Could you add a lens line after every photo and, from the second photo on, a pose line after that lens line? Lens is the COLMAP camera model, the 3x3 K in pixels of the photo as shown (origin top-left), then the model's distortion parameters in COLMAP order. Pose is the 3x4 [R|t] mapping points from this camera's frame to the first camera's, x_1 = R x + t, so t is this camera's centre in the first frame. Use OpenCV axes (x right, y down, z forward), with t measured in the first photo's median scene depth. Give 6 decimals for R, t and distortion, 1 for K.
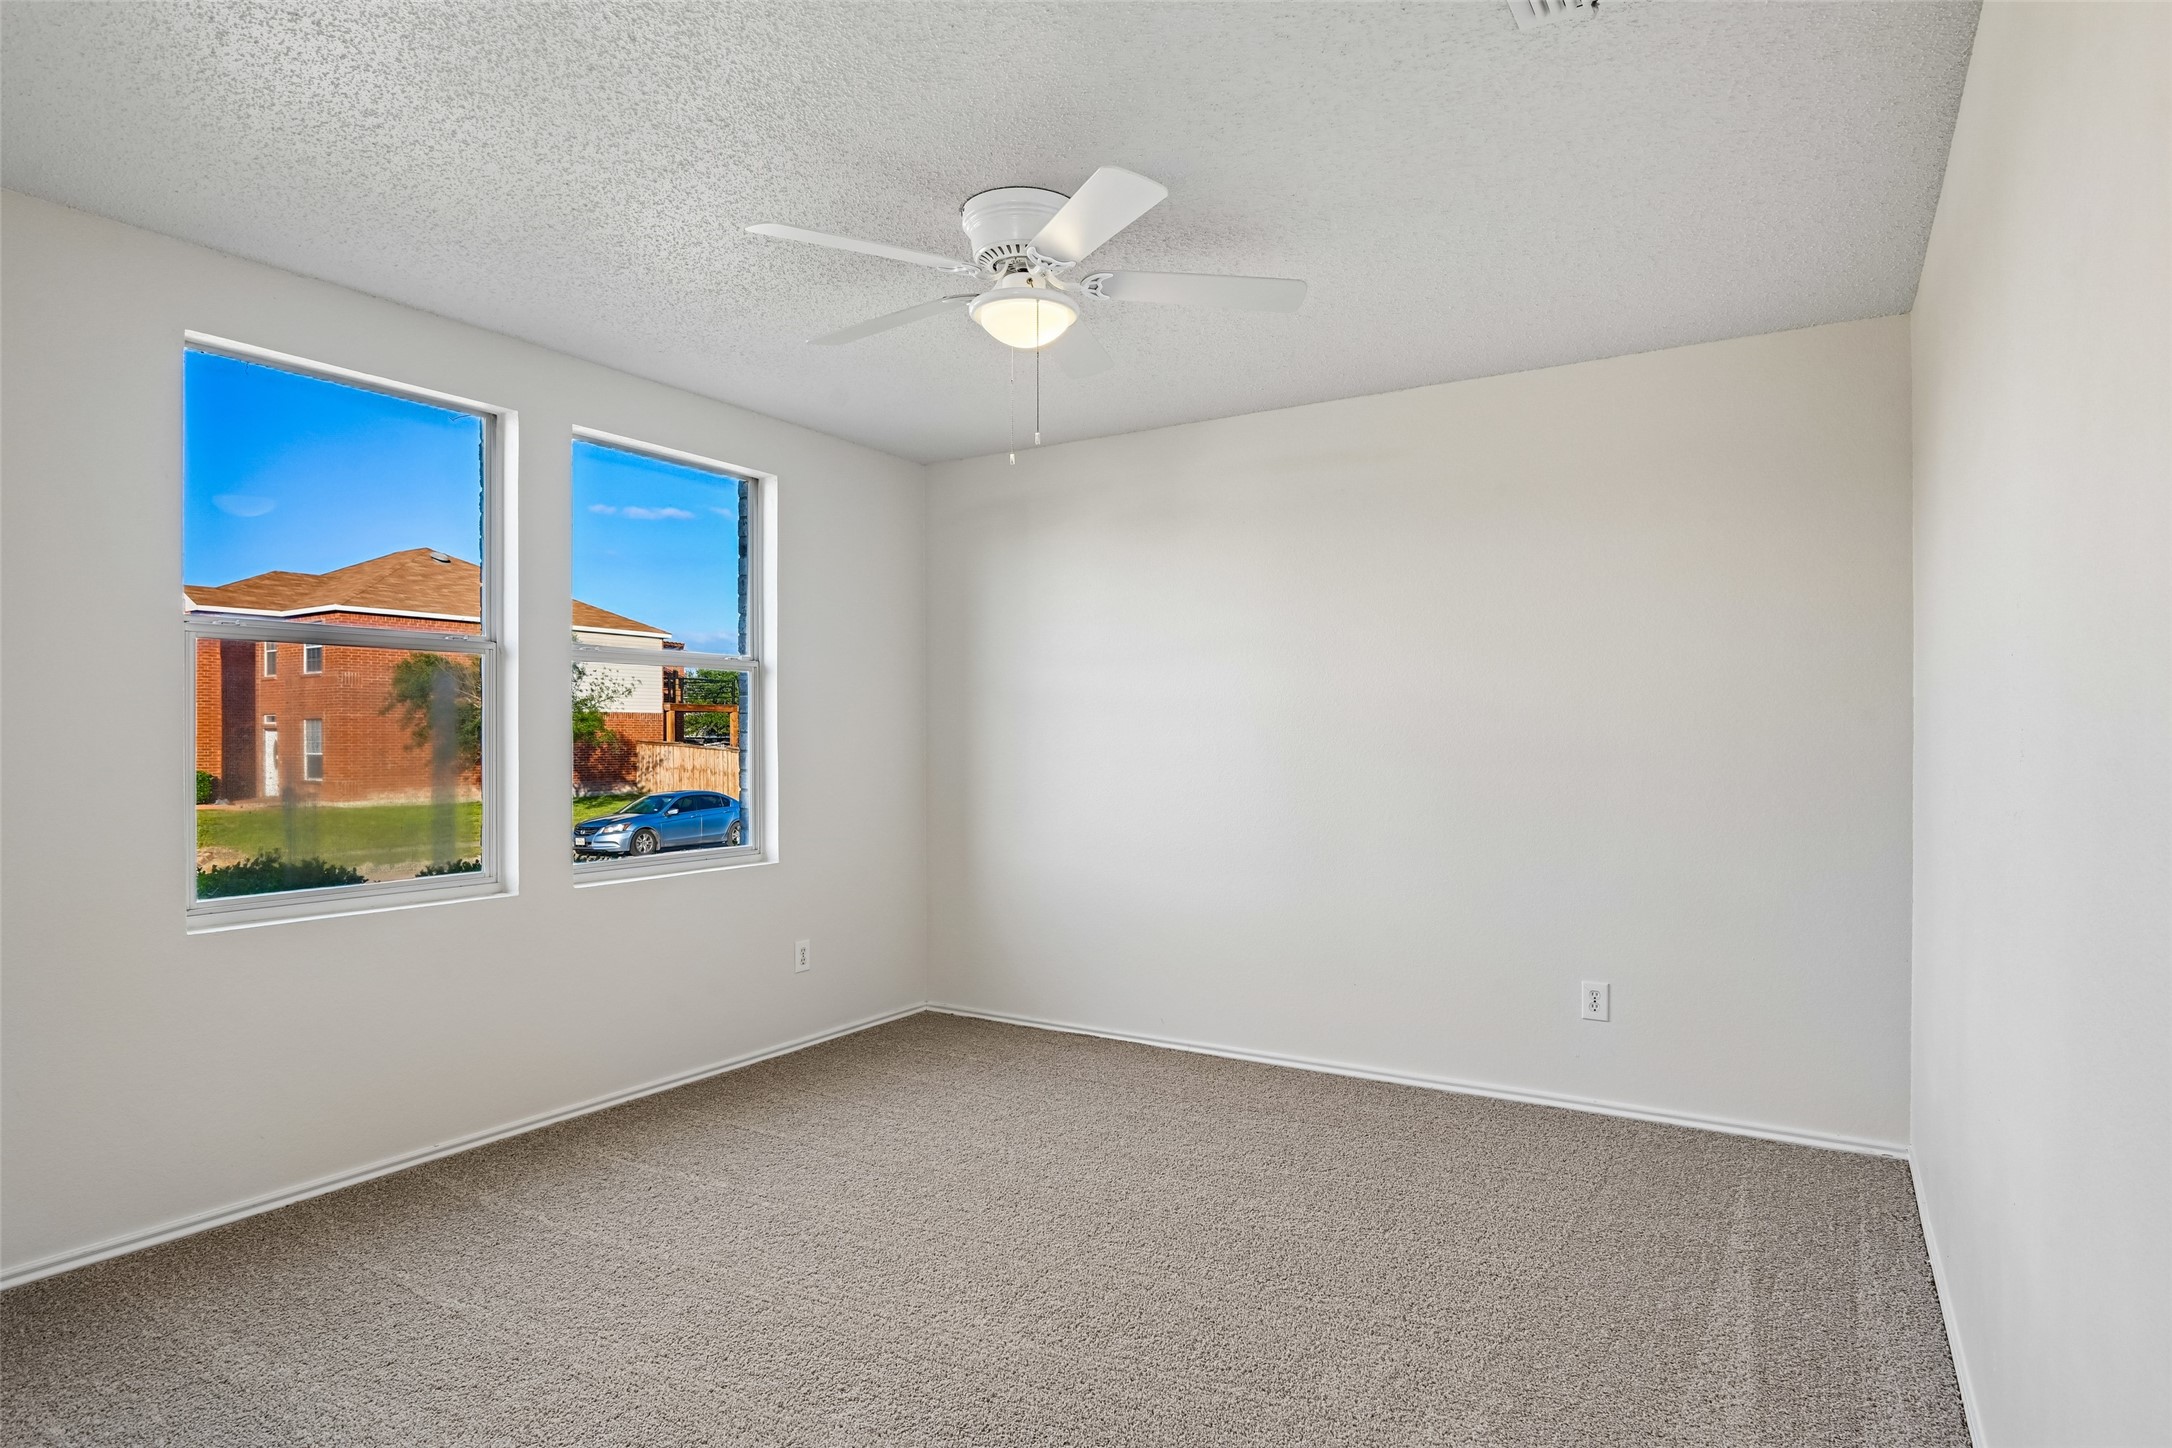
lens RADIAL K [[1169.8, 0, 1099.1], [0, 1169.8, 733.7], [0, 0, 1]] dist [-0.010873, -0.008461]
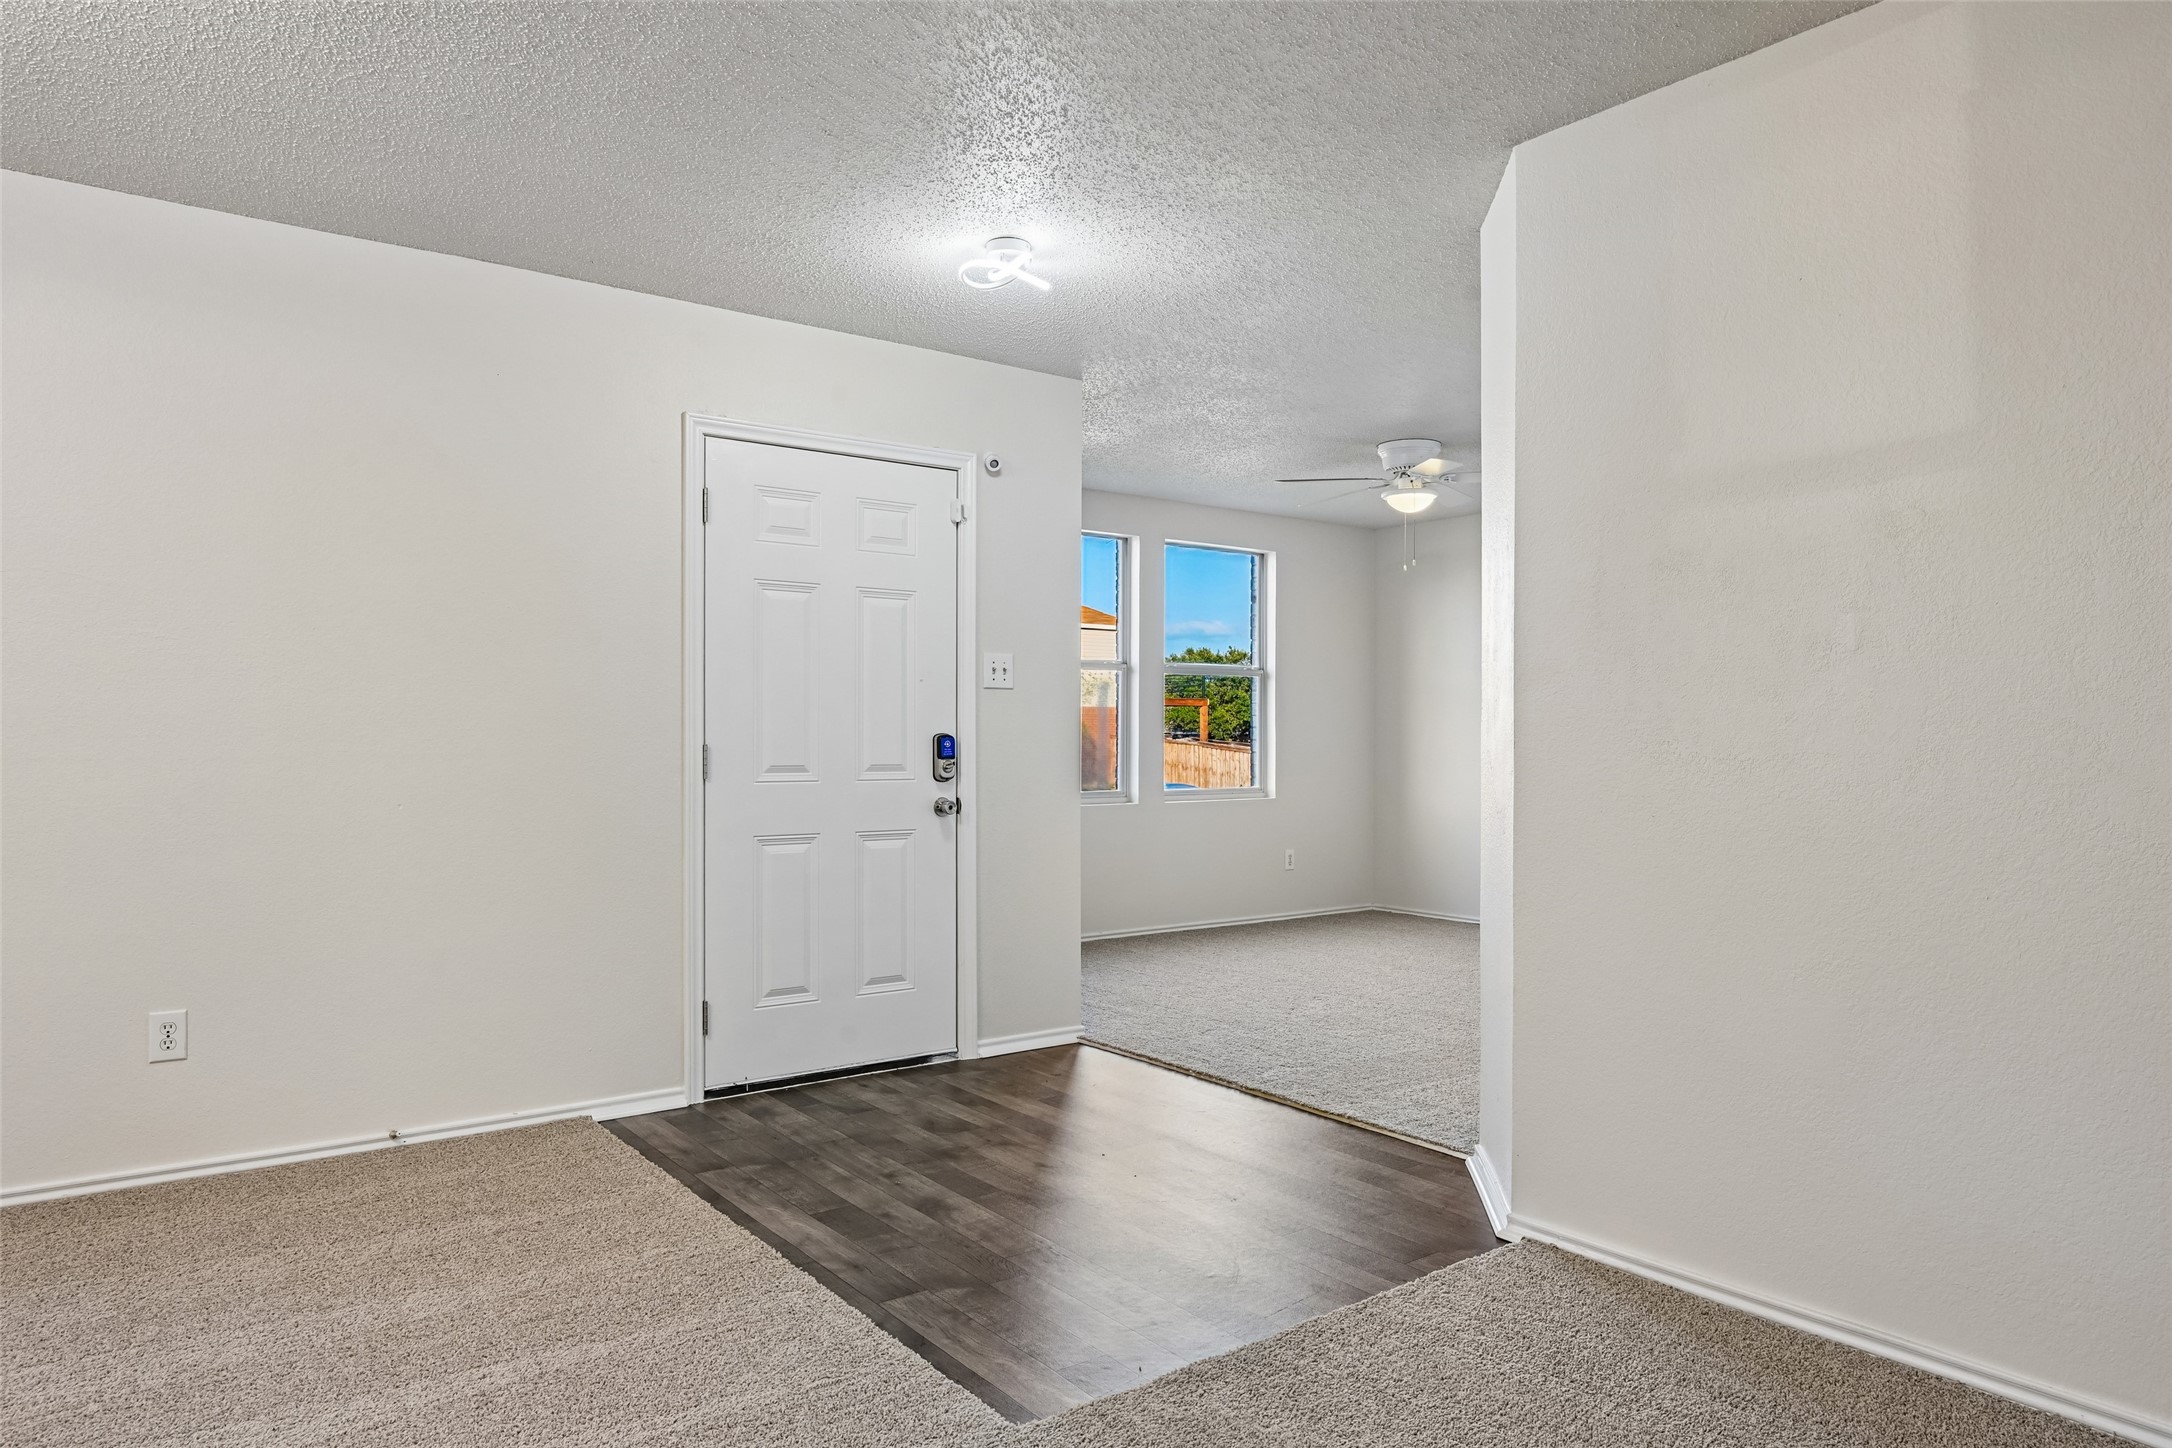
lens RADIAL K [[1379.8, 0, 1083.0], [0, 1379.8, 725.5], [0, 0, 1]] dist [-0.003463, -0.000366]
pose [[0.927212, 0.005550, -0.374495, 0.192538], [-0.007302, 0.999968, -0.003259, 0.021298], [0.374465, 0.005756, 0.927223, -0.875413]]
